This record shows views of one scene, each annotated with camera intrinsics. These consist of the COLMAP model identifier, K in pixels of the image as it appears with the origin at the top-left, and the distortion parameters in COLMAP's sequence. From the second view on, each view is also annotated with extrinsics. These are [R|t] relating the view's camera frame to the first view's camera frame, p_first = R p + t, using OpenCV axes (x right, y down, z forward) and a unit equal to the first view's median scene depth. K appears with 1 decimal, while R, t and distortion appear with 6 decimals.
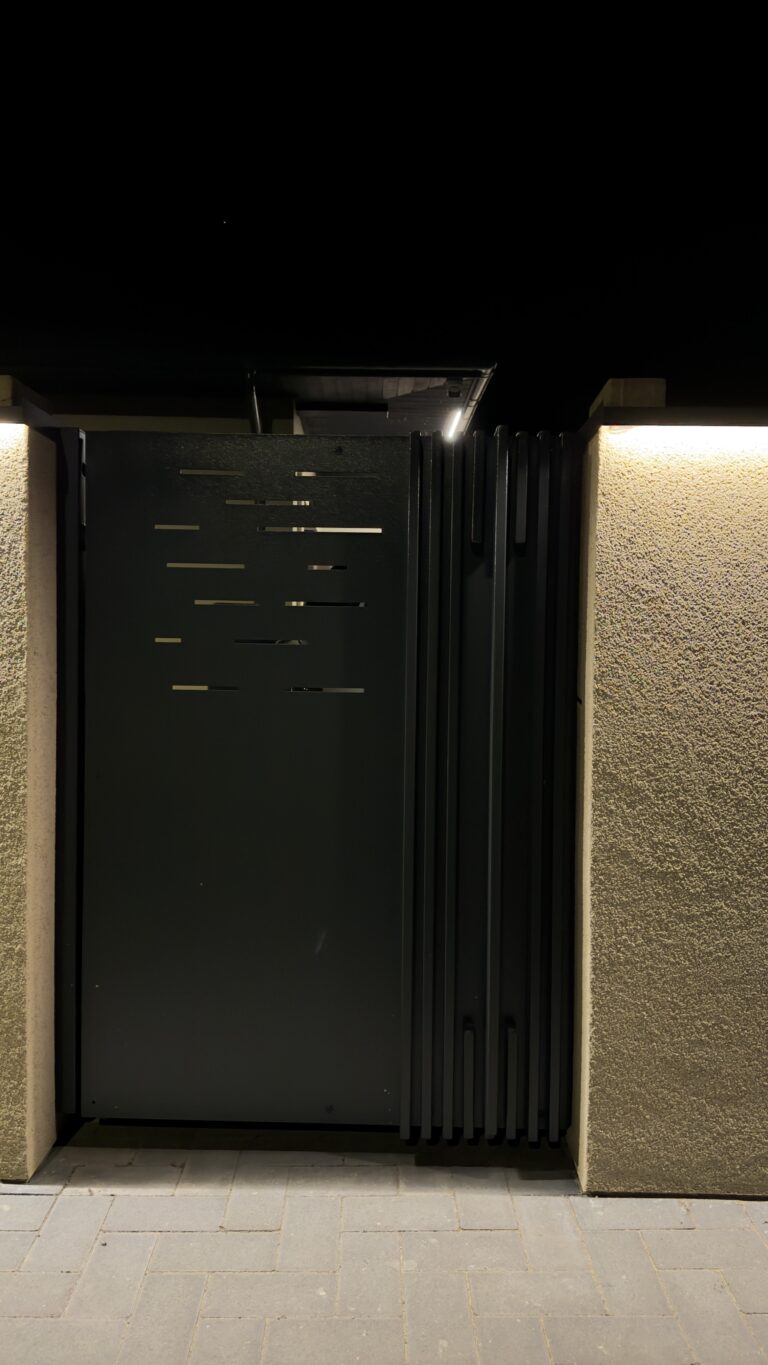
lens RADIAL K [[952.2, 0, 349.5], [0, 952.2, 682.4], [0, 0, 1]] dist [-0.003711, -0.003212]
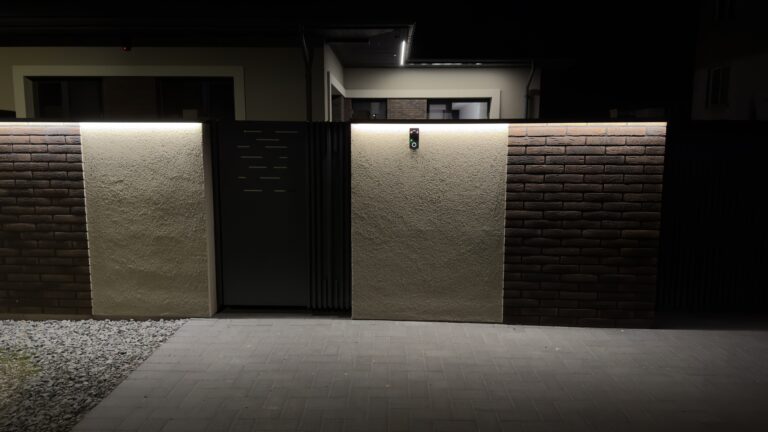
lens RADIAL K [[535.7, 0, 384.0], [0, 535.7, 216.0], [0, 0, 1]] dist [-0.003711, -0.003212]
pose [[0.999956, -0.009329, 0.000556, 0.381401], [0.009231, 0.995214, 0.097280, -0.101744], [-0.001461, -0.097271, 0.995257, -1.156463]]
